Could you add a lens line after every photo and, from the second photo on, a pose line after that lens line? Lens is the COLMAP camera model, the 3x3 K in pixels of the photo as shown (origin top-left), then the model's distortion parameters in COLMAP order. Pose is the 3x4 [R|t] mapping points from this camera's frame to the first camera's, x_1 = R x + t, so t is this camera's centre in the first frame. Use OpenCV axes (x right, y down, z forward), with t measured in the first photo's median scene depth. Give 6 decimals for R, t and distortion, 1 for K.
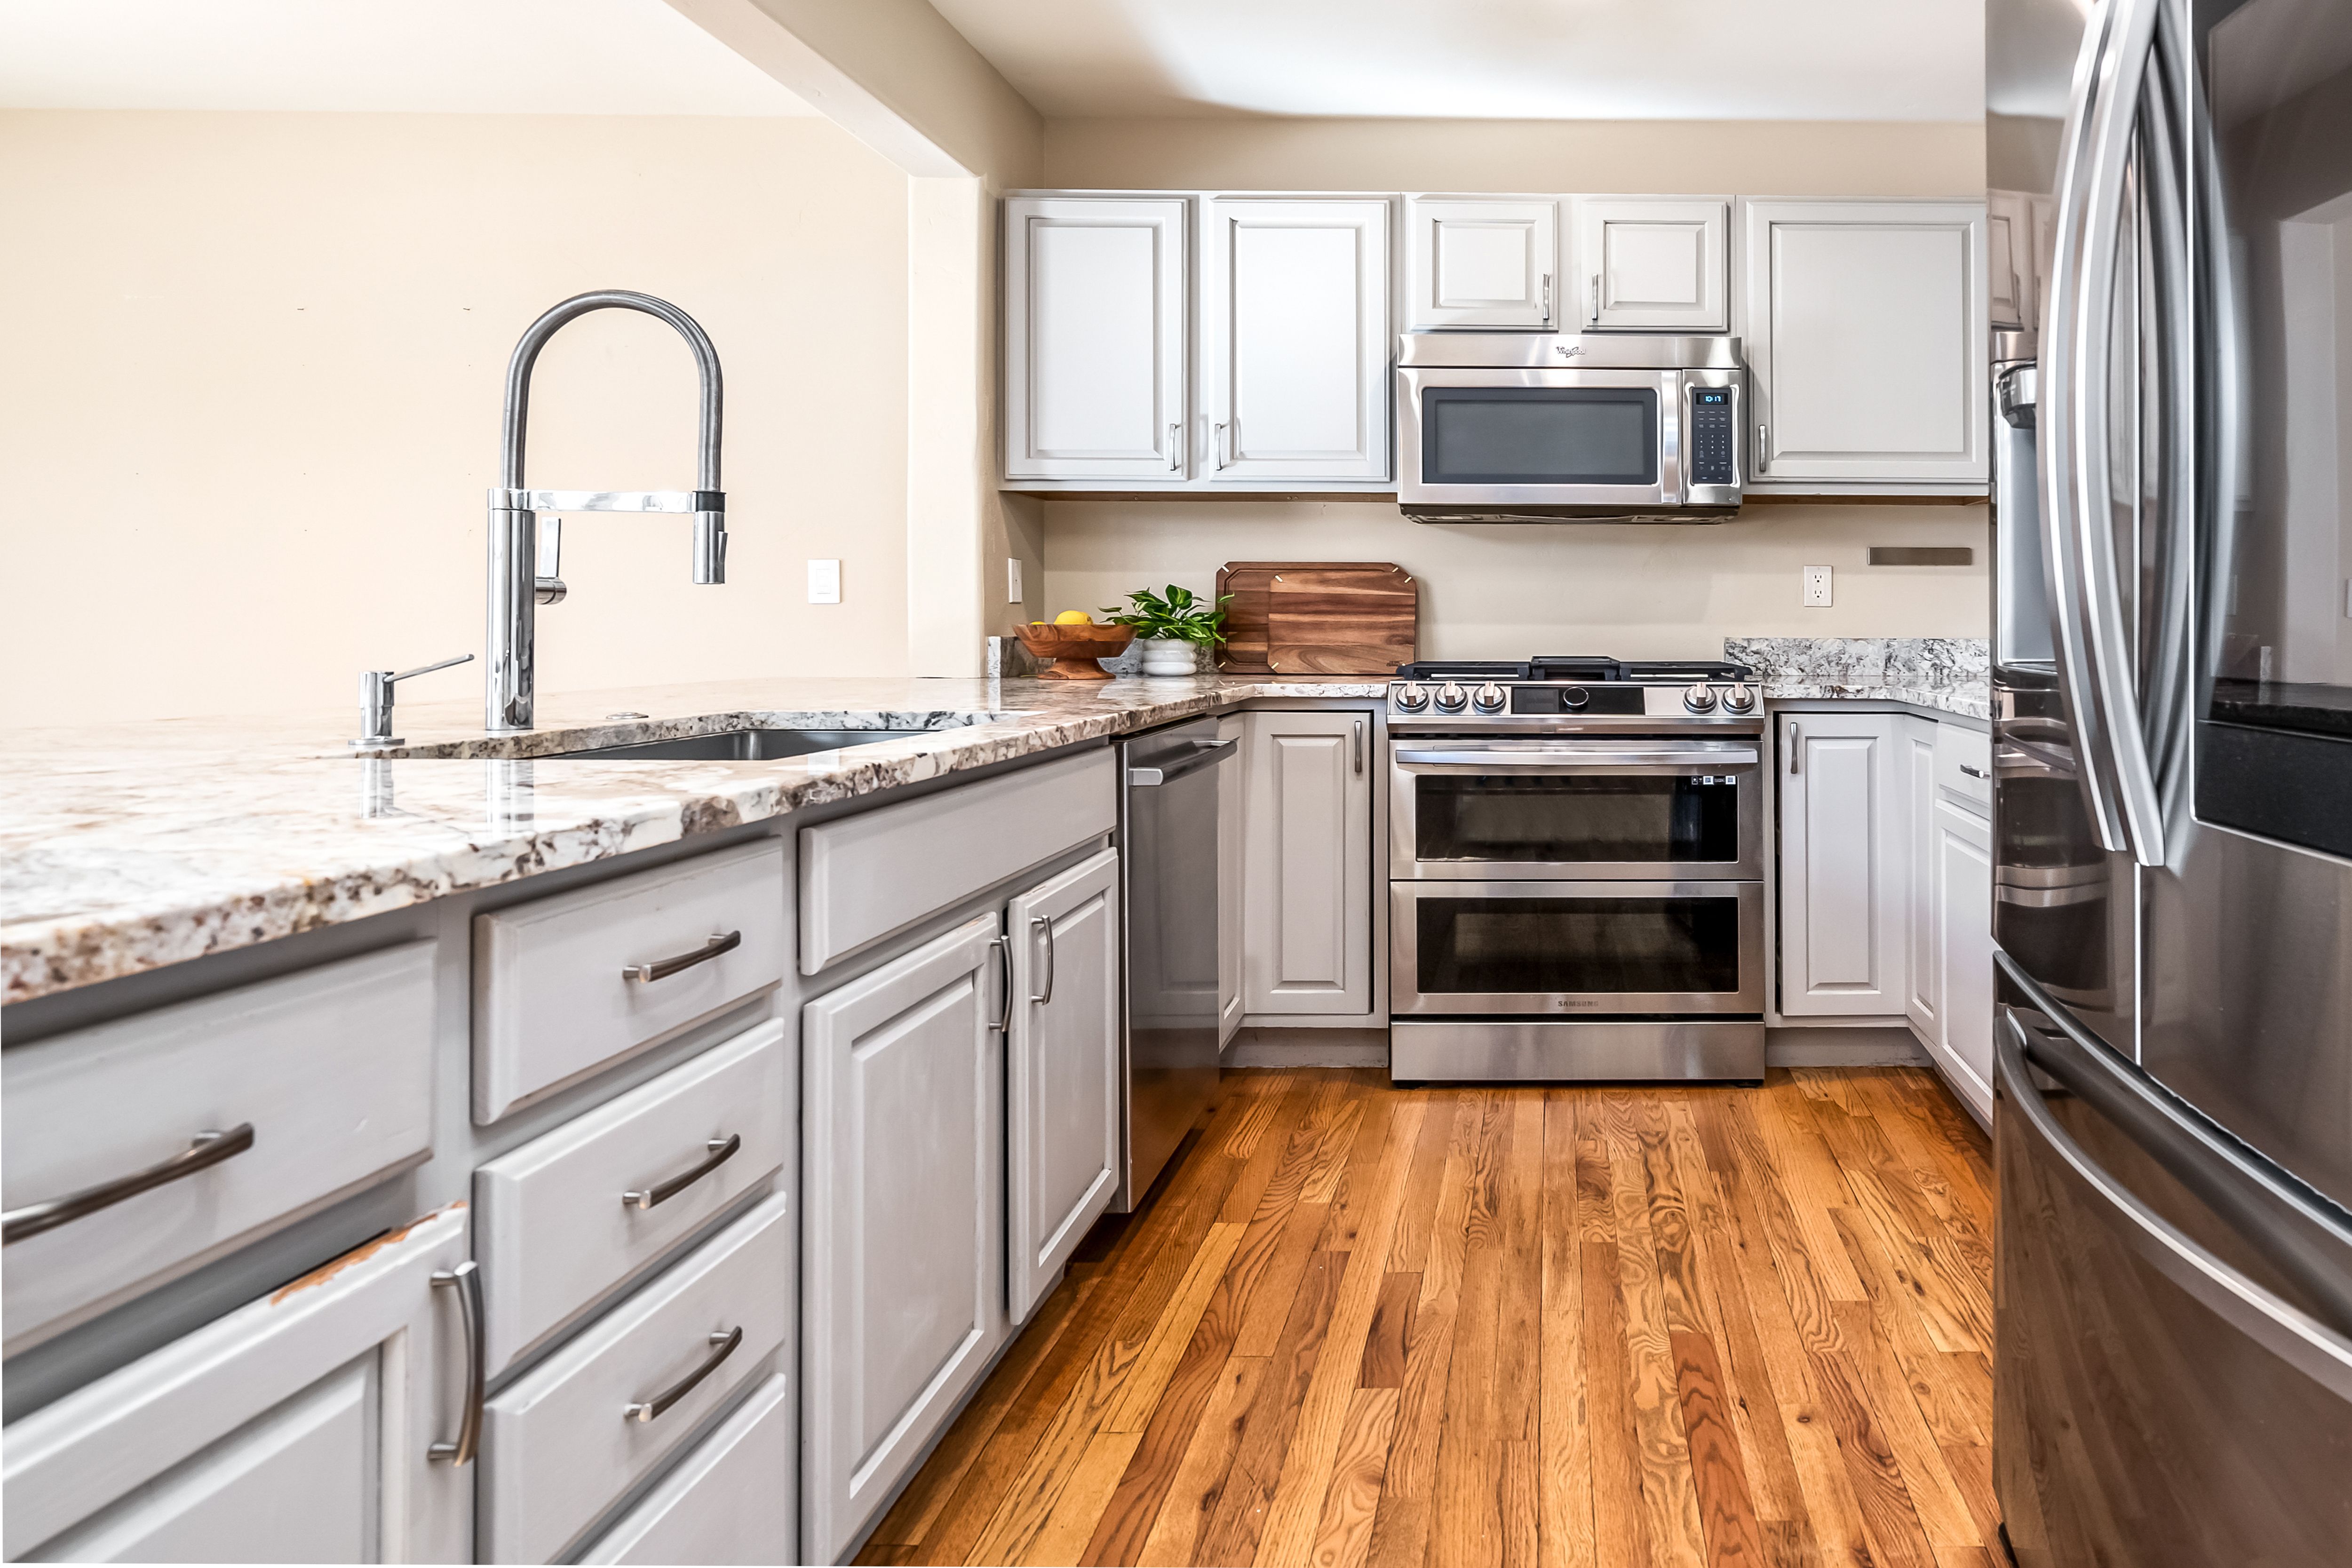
lens RADIAL K [[1090.6, 0, 1033.6], [0, 1090.6, 605.3], [0, 0, 1]] dist [-0.000983, 0.002687]
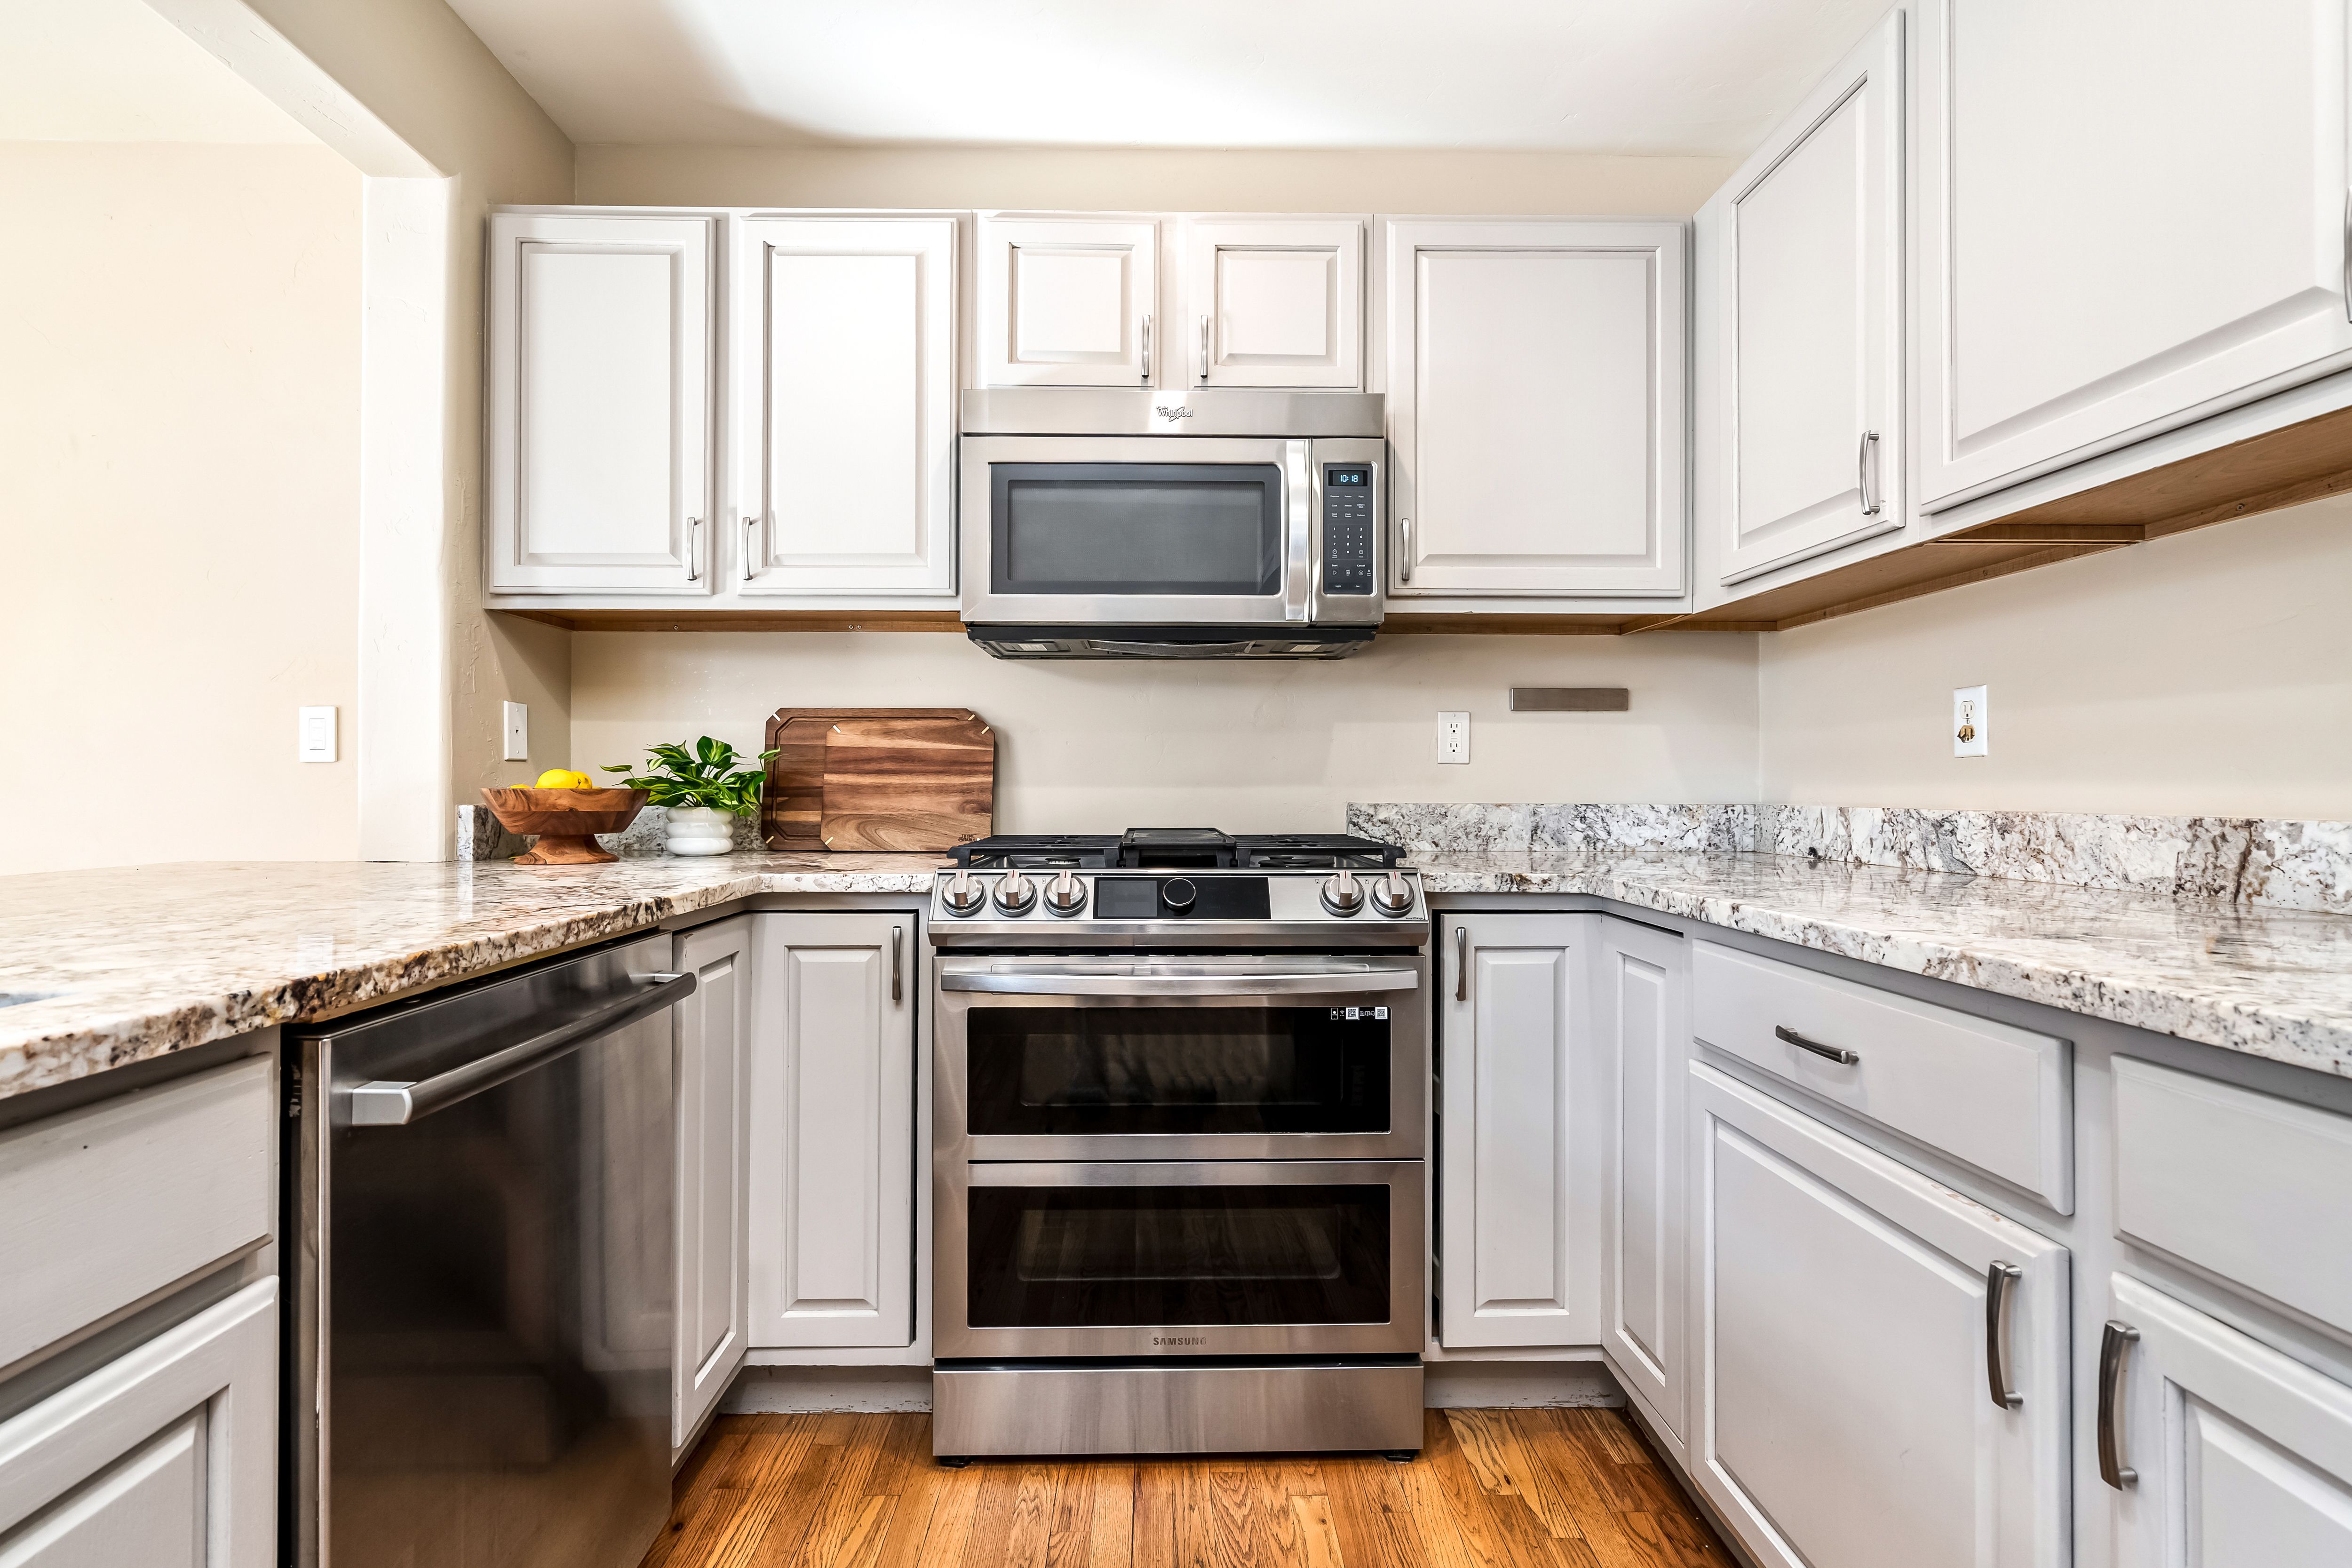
lens RADIAL K [[1090.6, 0, 1174.7], [0, 1090.6, 778.8], [0, 0, 1]] dist [-0.000983, 0.002687]
pose [[0.895135, 0.001981, 0.445790, 0.160917], [-0.006076, 0.999951, 0.007759, 0.006243], [-0.445753, -0.009654, 0.895104, 0.331098]]
